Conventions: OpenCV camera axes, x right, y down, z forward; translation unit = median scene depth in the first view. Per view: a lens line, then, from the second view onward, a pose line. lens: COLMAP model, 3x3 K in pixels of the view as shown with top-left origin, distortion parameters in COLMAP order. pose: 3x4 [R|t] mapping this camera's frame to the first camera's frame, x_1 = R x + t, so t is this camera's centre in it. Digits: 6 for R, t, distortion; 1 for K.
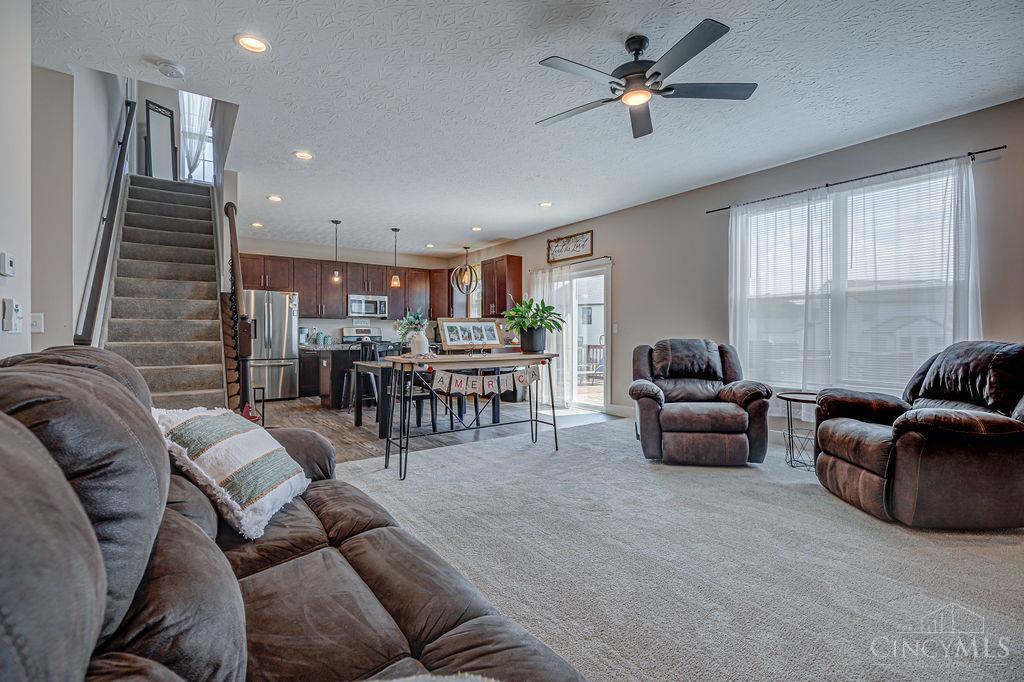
lens RADIAL K [[472.9, 0, 514.5], [0, 472.9, 334.9], [0, 0, 1]] dist [-0.002614, -0.000383]
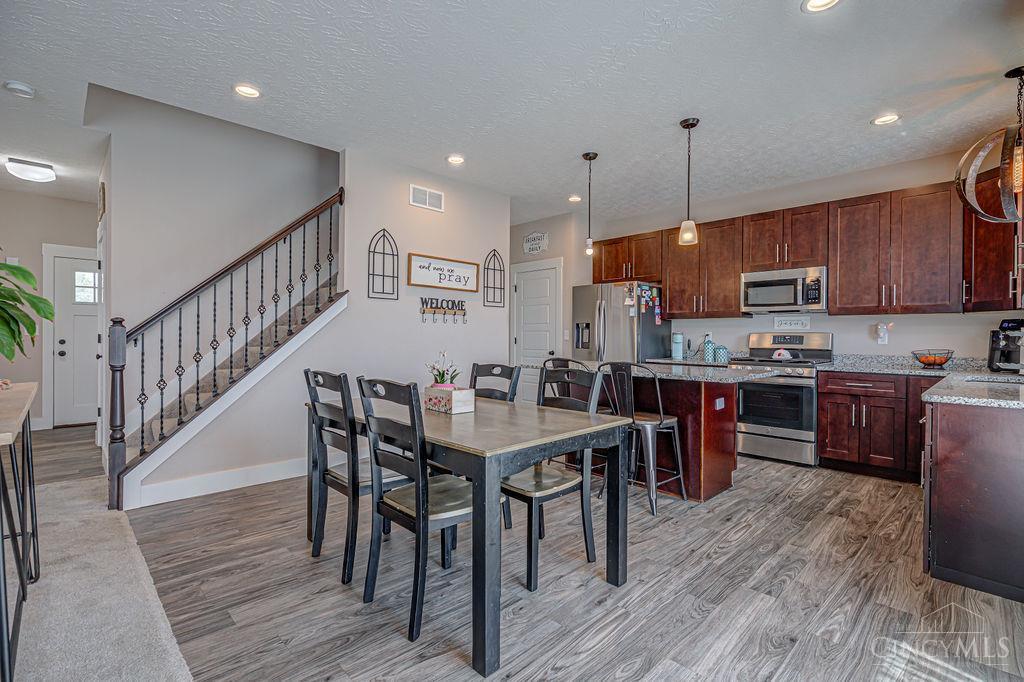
lens RADIAL K [[473.1, 0, 510.4], [0, 473.1, 338.0], [0, 0, 1]] dist [-0.002922, -0.000870]
pose [[0.154754, 0.001500, -0.987952, 0.186566], [-0.012621, 0.999920, -0.000459, -0.006414], [0.987872, 0.012540, 0.154760, 0.753072]]
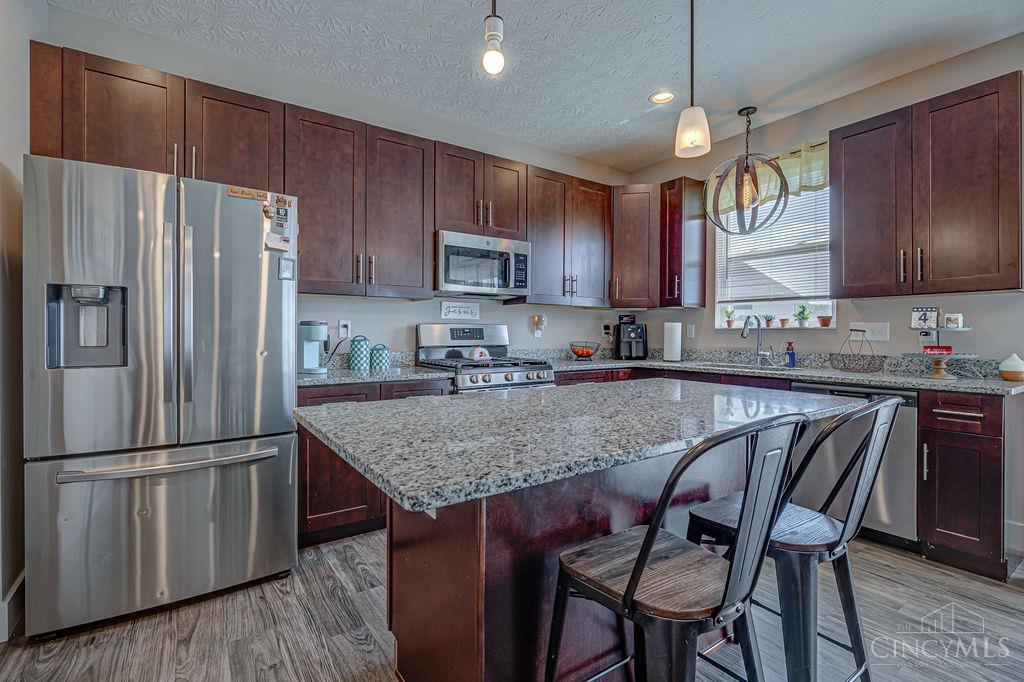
lens RADIAL K [[472.9, 0, 514.5], [0, 472.9, 334.9], [0, 0, 1]] dist [-0.002614, -0.000383]
pose [[0.999979, 0.002676, -0.005971, -0.341631], [-0.002674, 0.999996, 0.000312, -0.008047], [0.005972, -0.000296, 0.999982, 0.752586]]
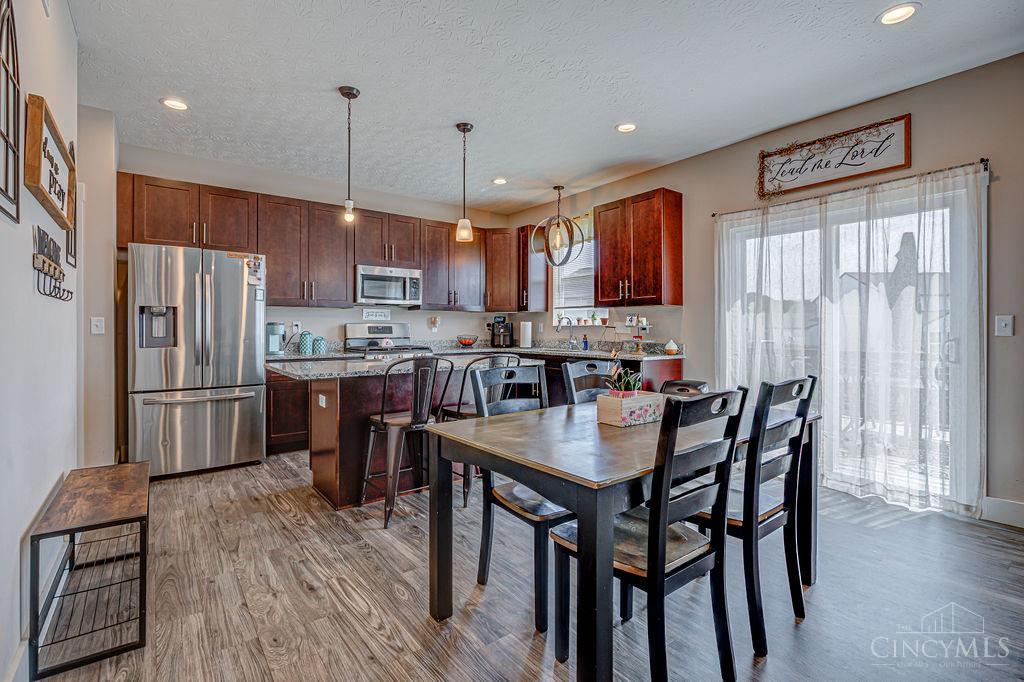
lens RADIAL K [[473.9, 0, 512.9], [0, 473.9, 329.2], [0, 0, 1]] dist [-0.002754, -0.000324]
pose [[0.999071, -0.000596, 0.043101, -0.221317], [0.000734, 0.999995, -0.003182, -0.007513], [-0.043099, 0.003210, 0.999066, 0.497354]]
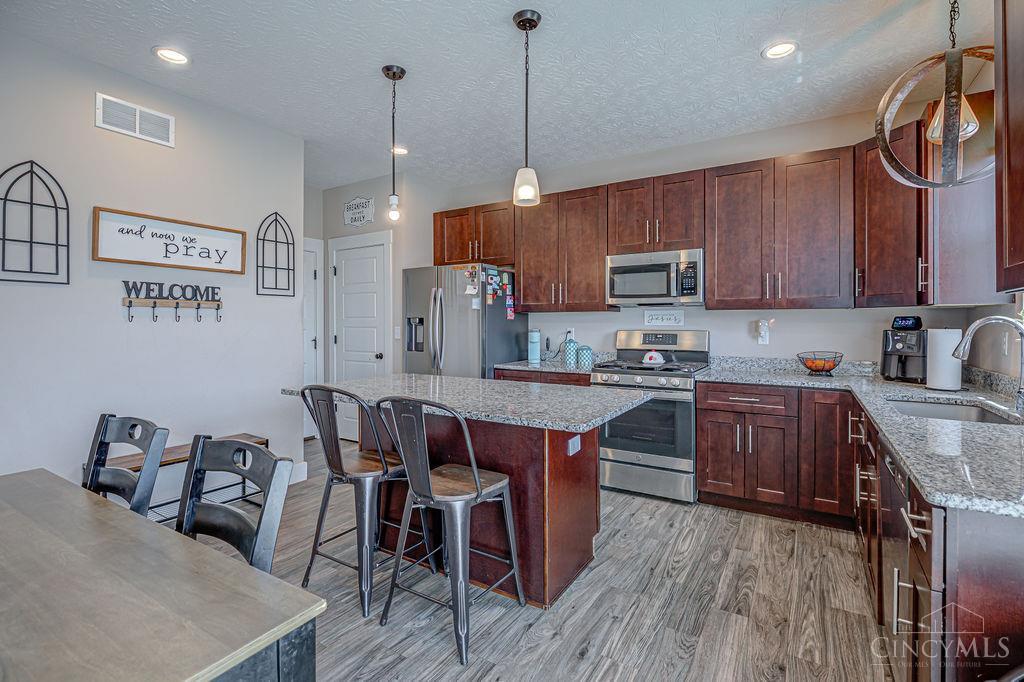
lens RADIAL K [[477.0, 0, 512.0], [0, 477.0, 323.0], [0, 0, 1]] dist [-0.001697, -0.000352]
pose [[0.389926, -0.002965, -0.920842, 0.031780], [-0.003810, 0.999981, -0.004833, -0.023509], [0.920839, 0.005393, 0.389907, 0.869340]]
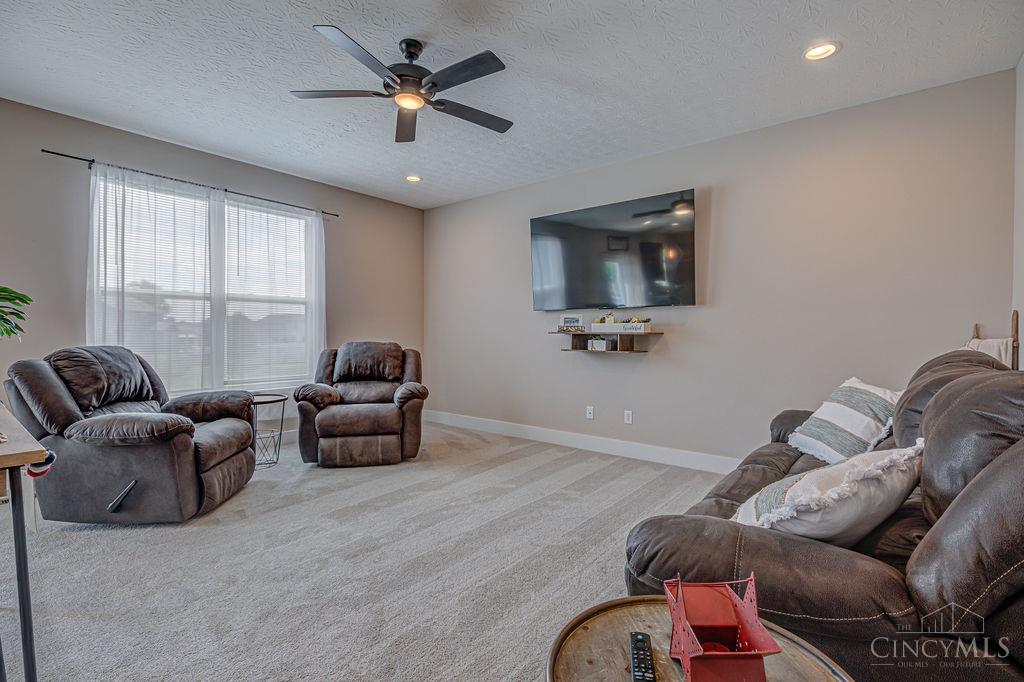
lens RADIAL K [[472.9, 0, 514.5], [0, 472.9, 334.9], [0, 0, 1]] dist [-0.002614, -0.000383]
pose [[-0.278297, -0.007978, 0.960462, -0.271151], [-0.000691, 0.999967, 0.008107, -0.008097], [-0.960495, 0.001593, -0.278293, 0.383106]]
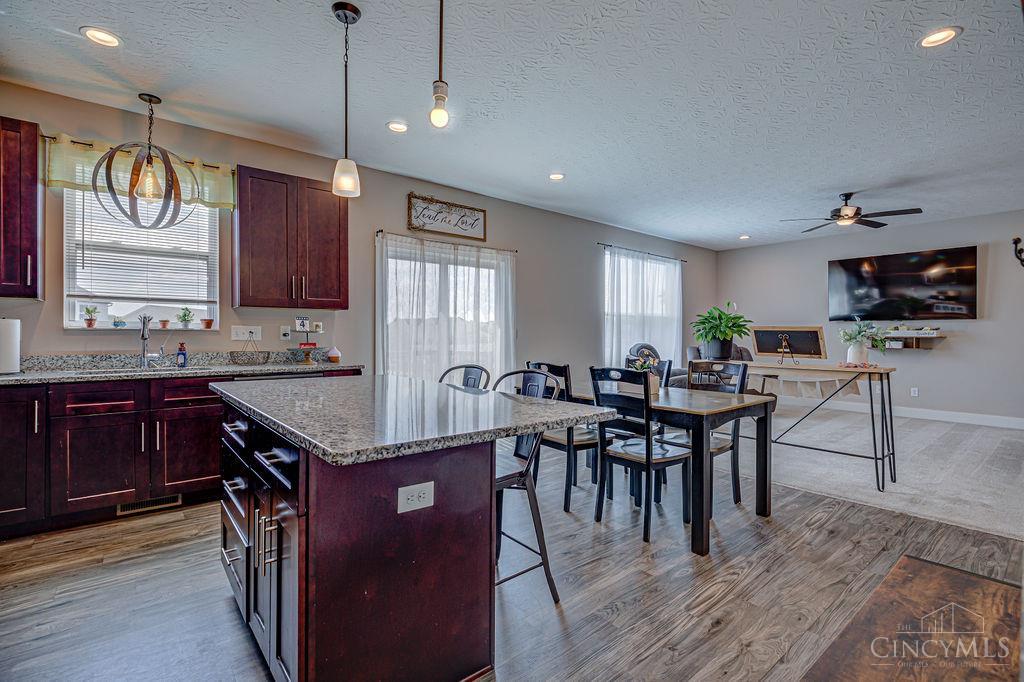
lens RADIAL K [[469.6, 0, 512.0], [0, 469.6, 339.7], [0, 0, 1]] dist [-0.003340, 0.000040]
pose [[-0.079162, -0.011479, 0.996796, -0.570527], [-0.000372, 0.999934, 0.011485, -0.010387], [-0.996862, 0.000538, -0.079161, 0.914136]]
